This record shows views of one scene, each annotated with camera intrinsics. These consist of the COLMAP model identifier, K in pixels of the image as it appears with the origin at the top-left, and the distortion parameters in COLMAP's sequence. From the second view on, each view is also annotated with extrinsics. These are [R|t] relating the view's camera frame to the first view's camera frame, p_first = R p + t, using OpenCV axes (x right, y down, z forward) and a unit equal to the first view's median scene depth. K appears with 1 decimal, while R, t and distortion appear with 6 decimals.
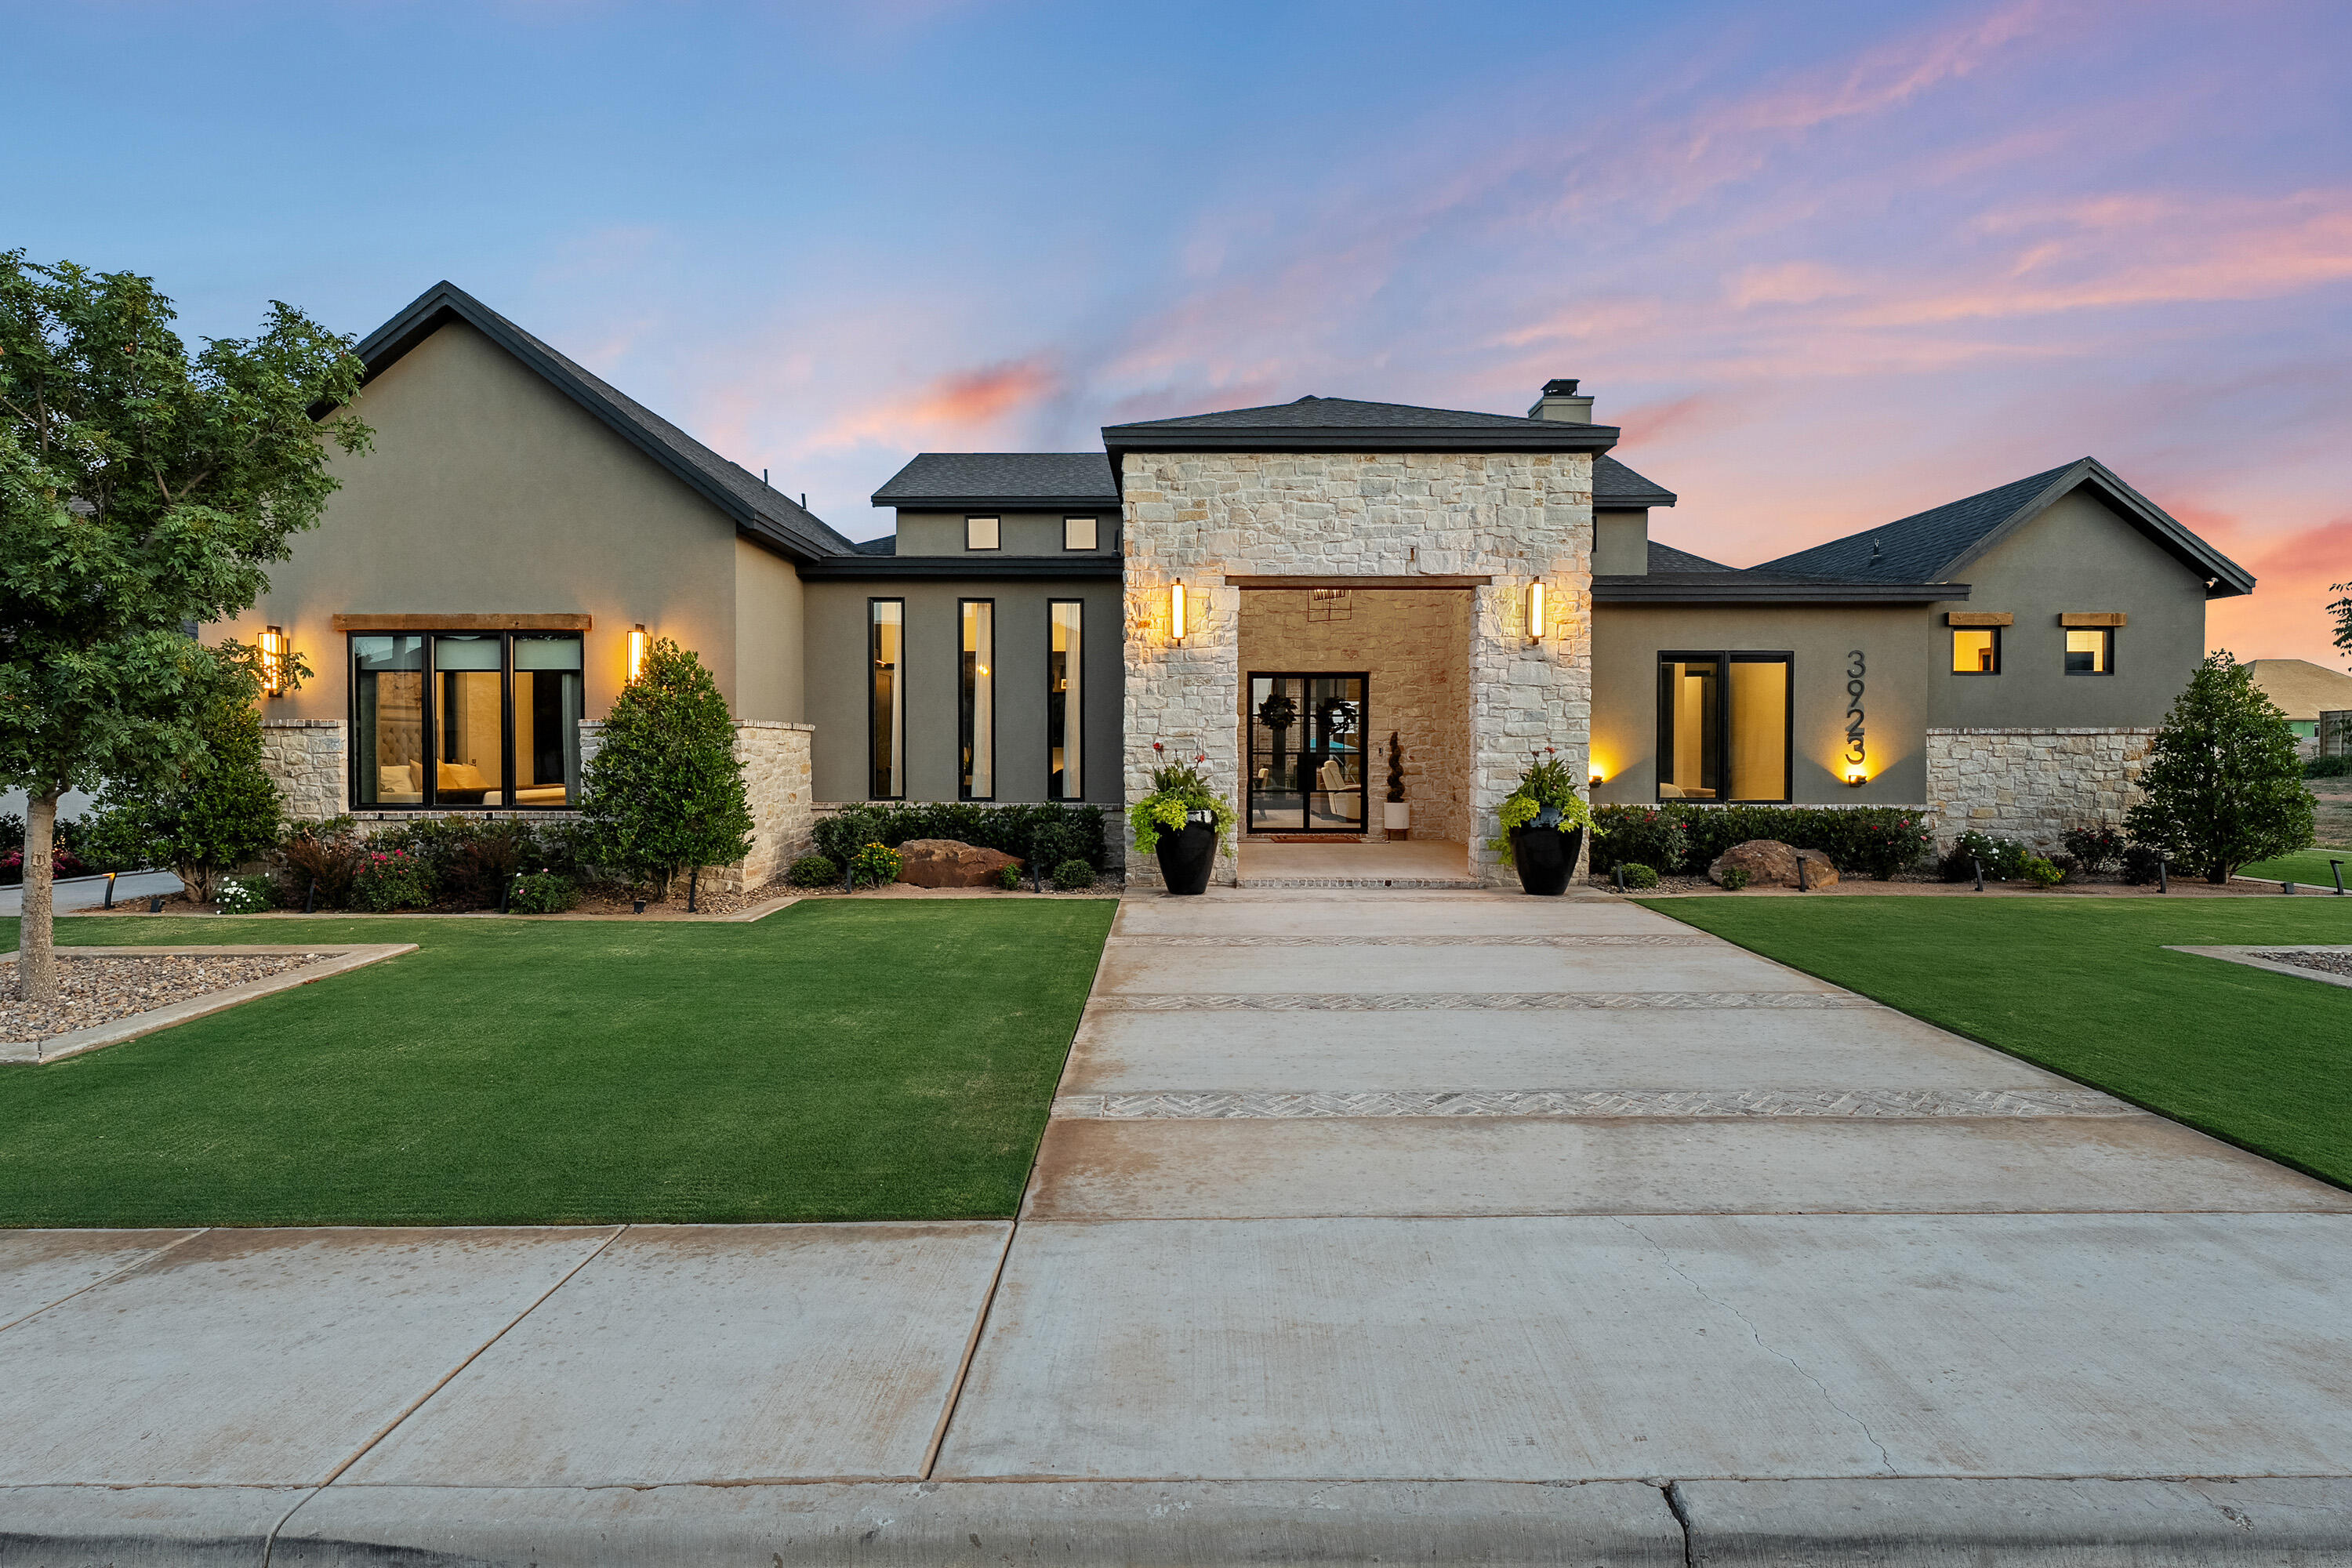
lens RADIAL K [[1215.9, 0, 1173.7], [0, 1215.9, 776.9], [0, 0, 1]] dist [-0.001396, 0.000022]
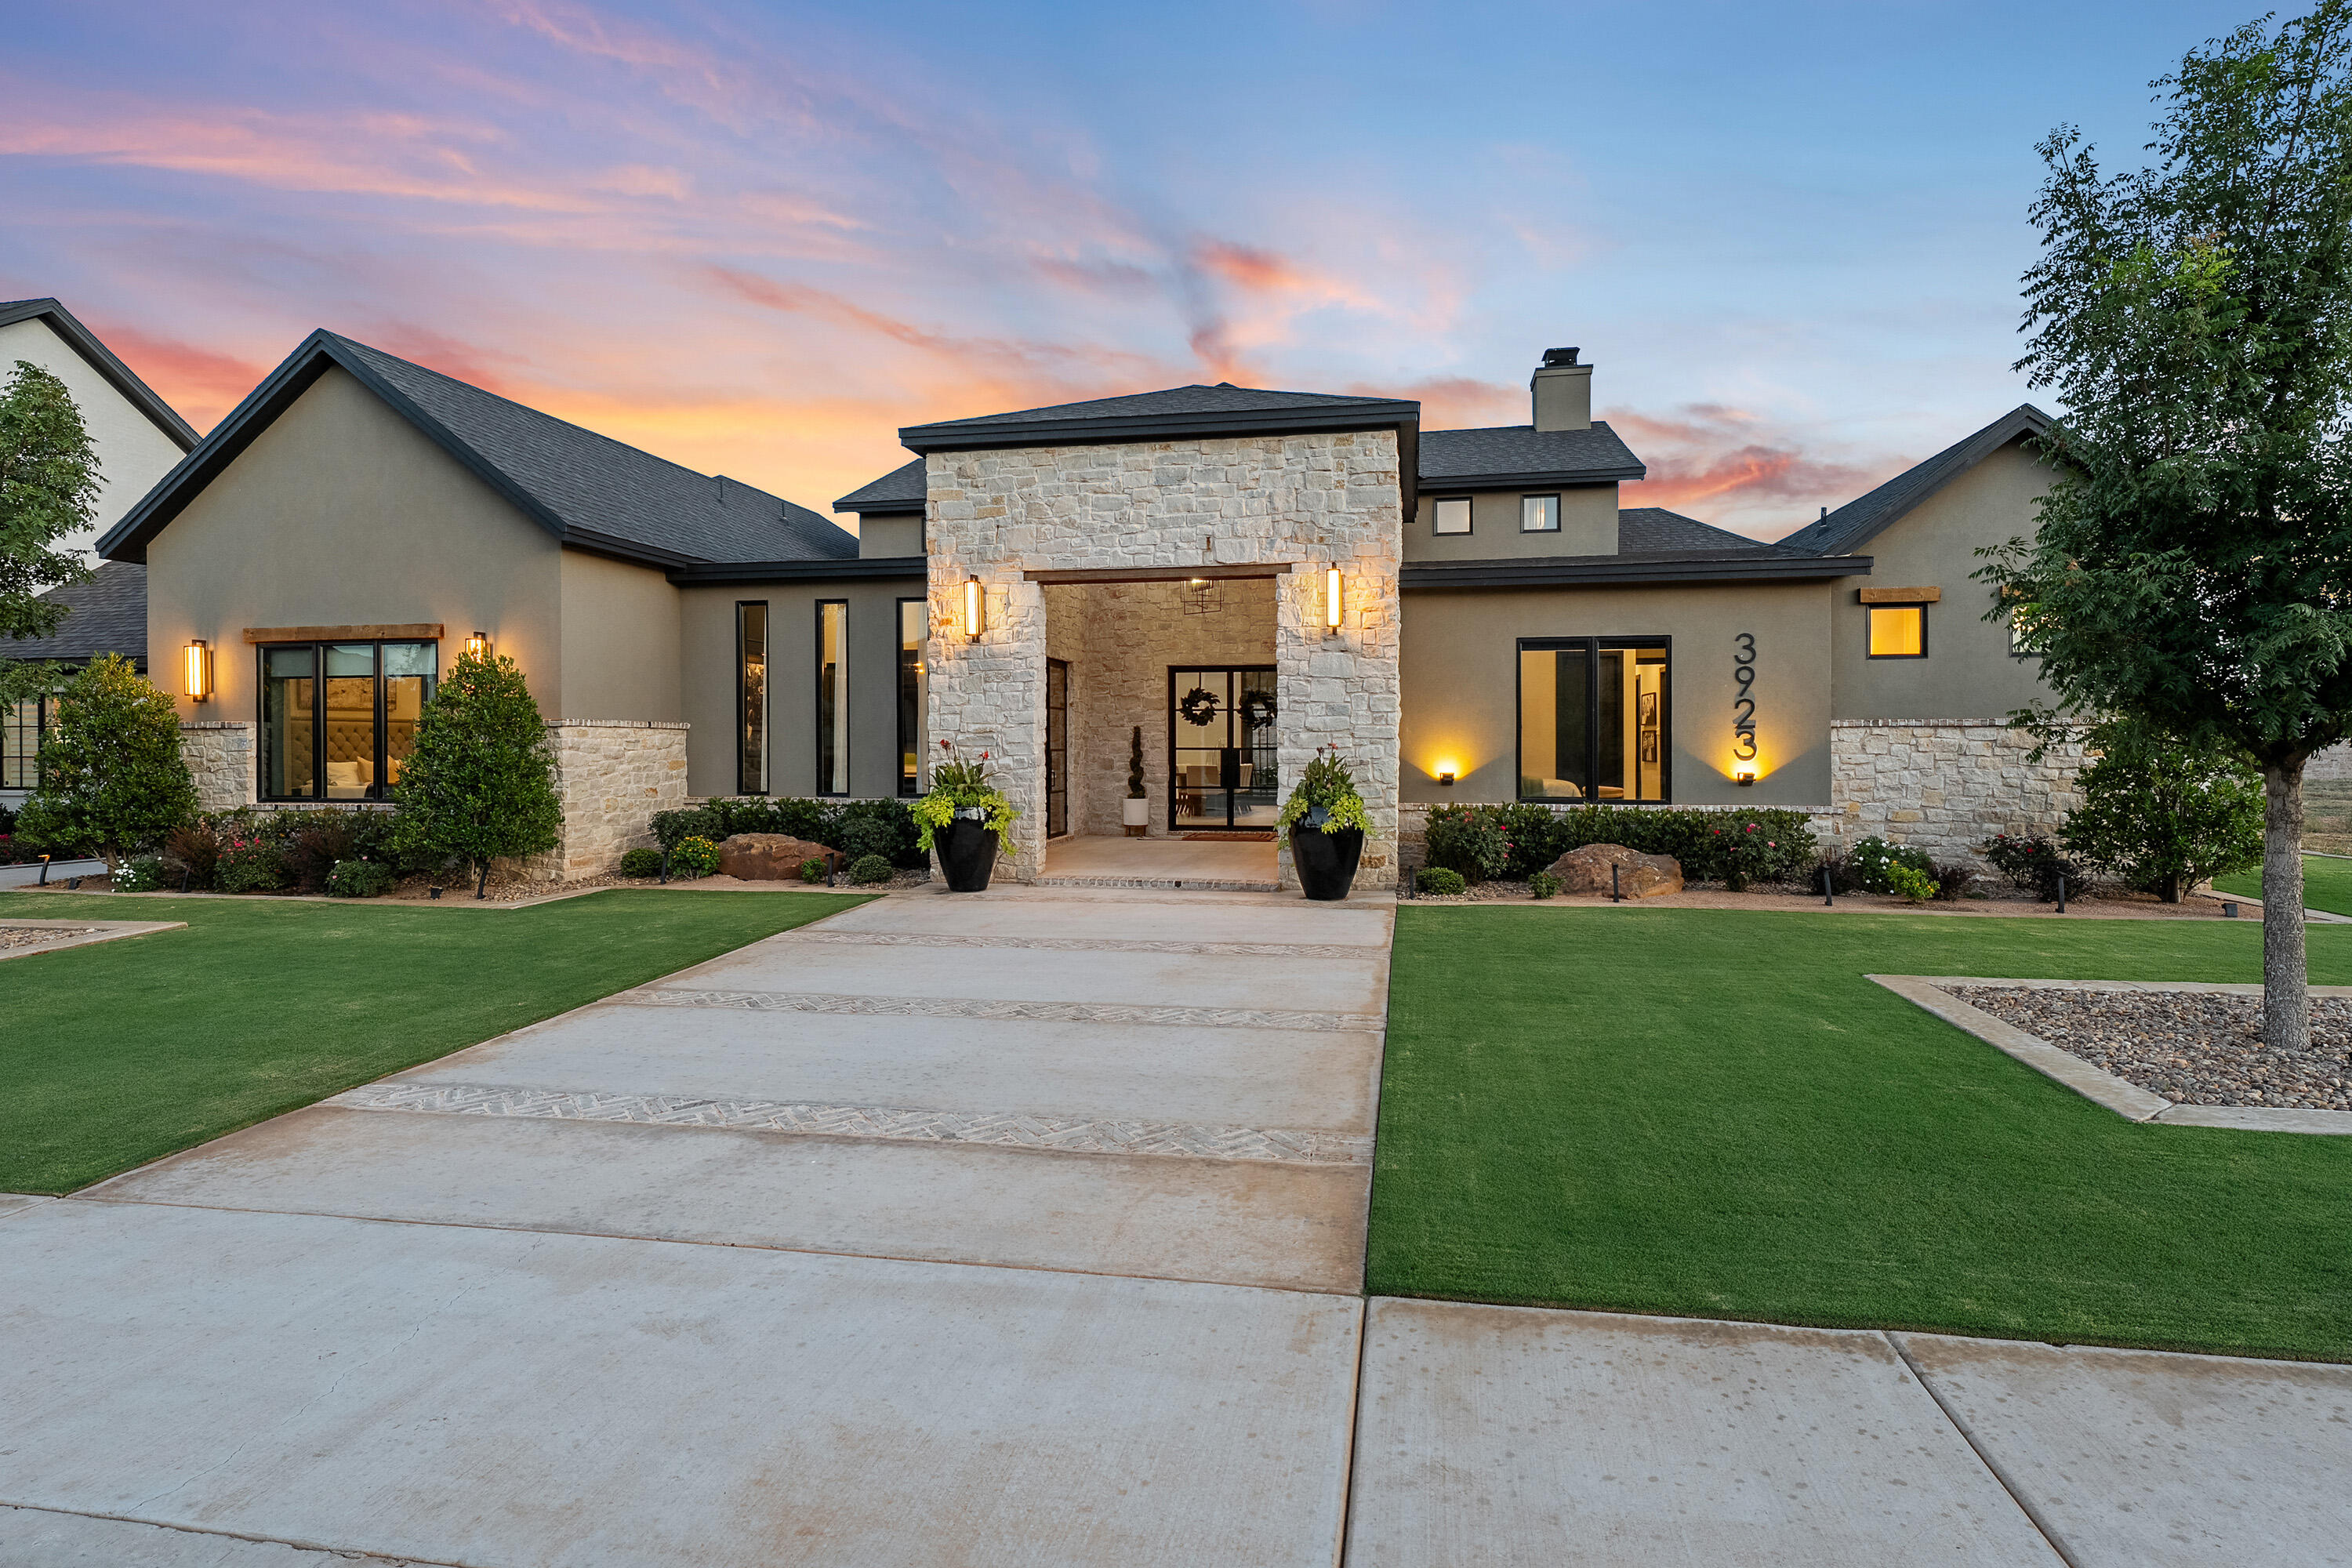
lens RADIAL K [[1220.4, 0, 1177.6], [0, 1220.4, 754.1], [0, 0, 1]] dist [-0.001554, 0.000580]
pose [[0.982782, -0.001083, -0.184768, 0.349125], [-0.001353, 0.999914, -0.013056, -0.003008], [0.184766, 0.013081, 0.982695, 0.044452]]
